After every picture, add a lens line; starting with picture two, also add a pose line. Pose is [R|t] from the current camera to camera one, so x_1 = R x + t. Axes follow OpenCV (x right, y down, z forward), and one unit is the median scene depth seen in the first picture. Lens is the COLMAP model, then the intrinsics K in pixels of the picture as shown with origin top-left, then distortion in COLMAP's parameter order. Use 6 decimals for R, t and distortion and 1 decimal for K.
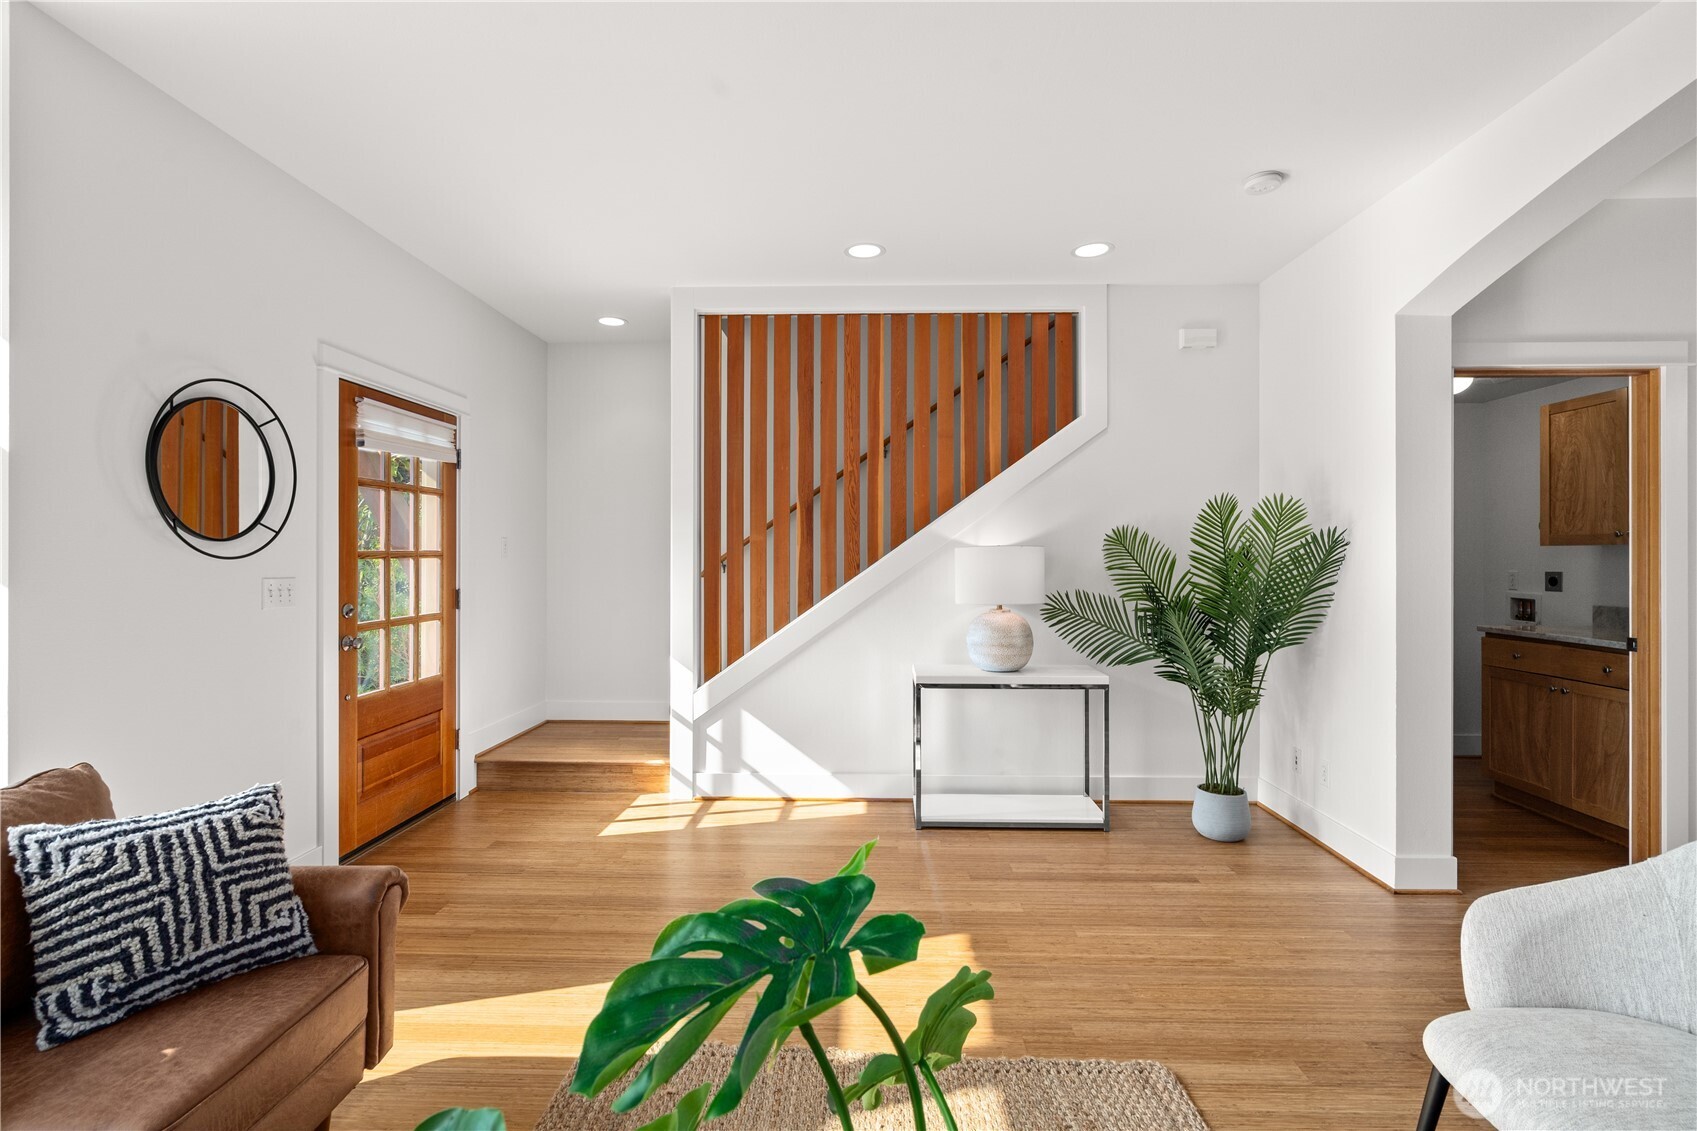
lens RADIAL K [[773.1, 0, 848.5], [0, 773.1, 565.5], [0, 0, 1]] dist [-0.000488, 0.000102]
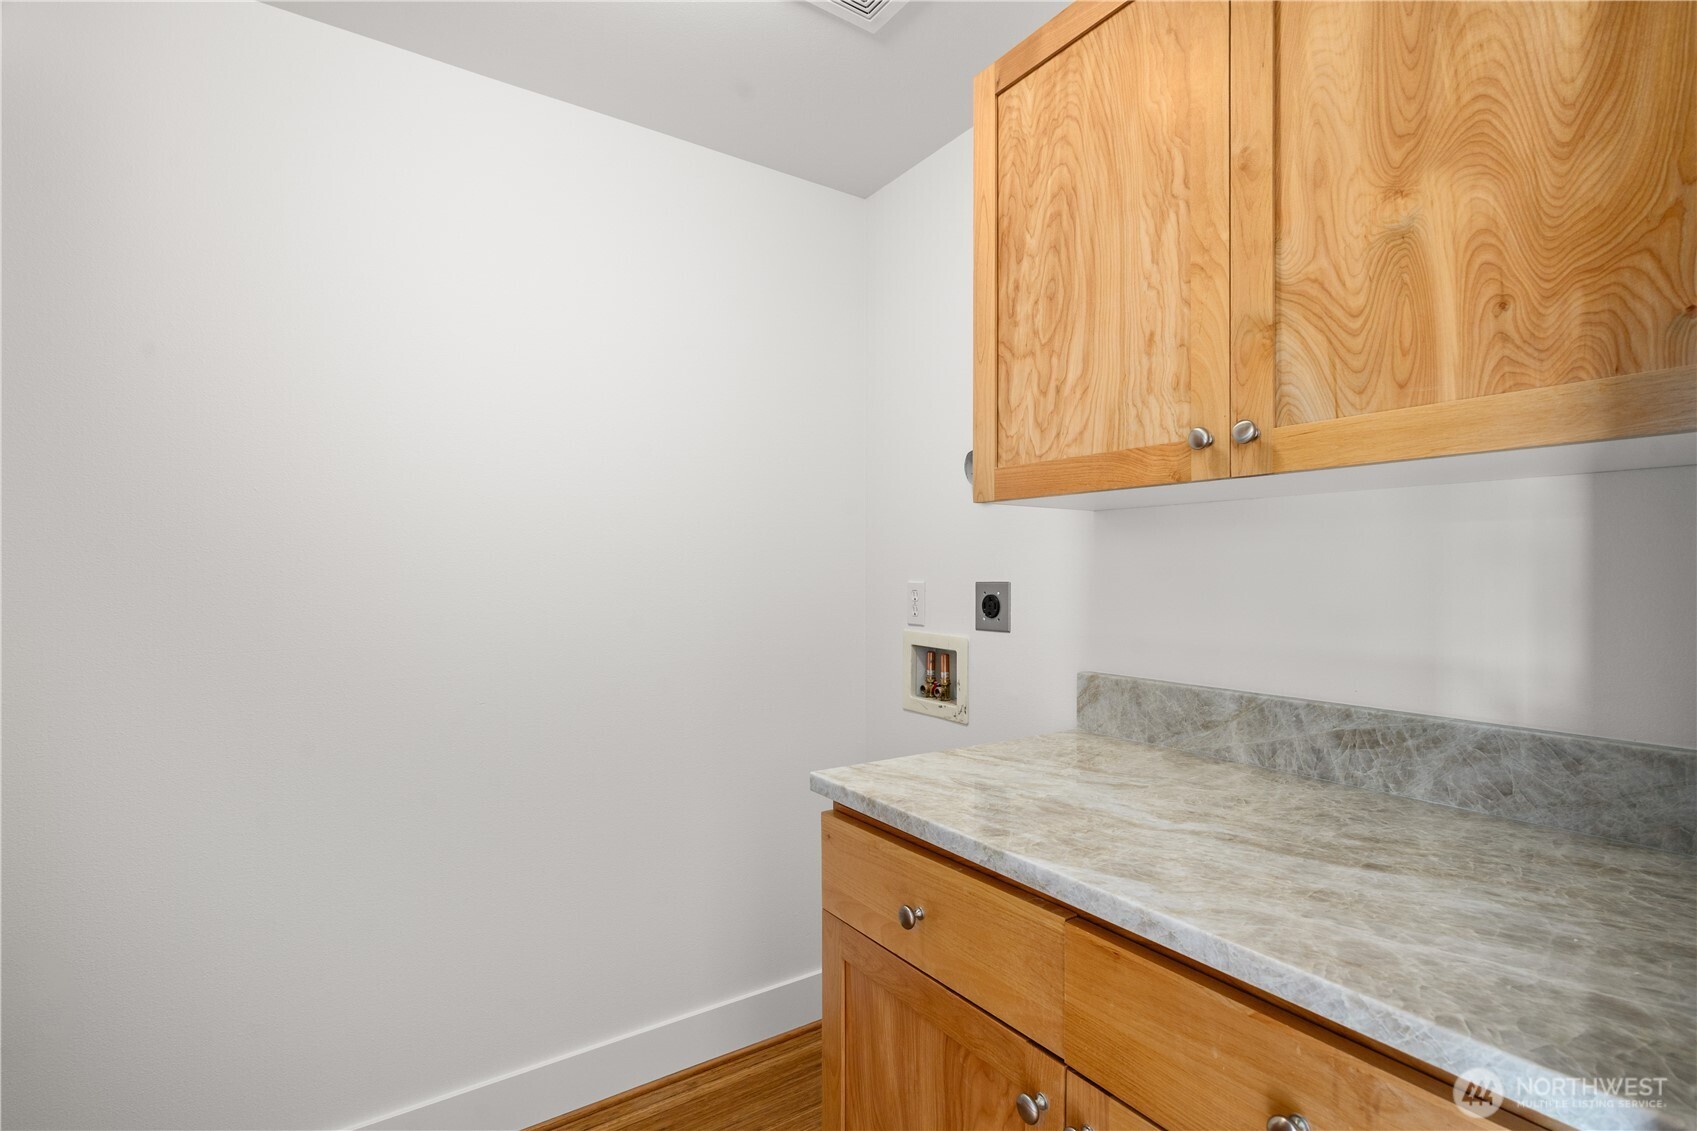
lens RADIAL K [[779.4, 0, 846.6], [0, 779.4, 544.4], [0, 0, 1]] dist [-0.002261, -0.000111]
pose [[0.822342, 0.031976, 0.568095, 0.664454], [-0.006833, 0.998903, -0.046334, 0.008454], [-0.568953, 0.034221, 0.821658, 0.760697]]
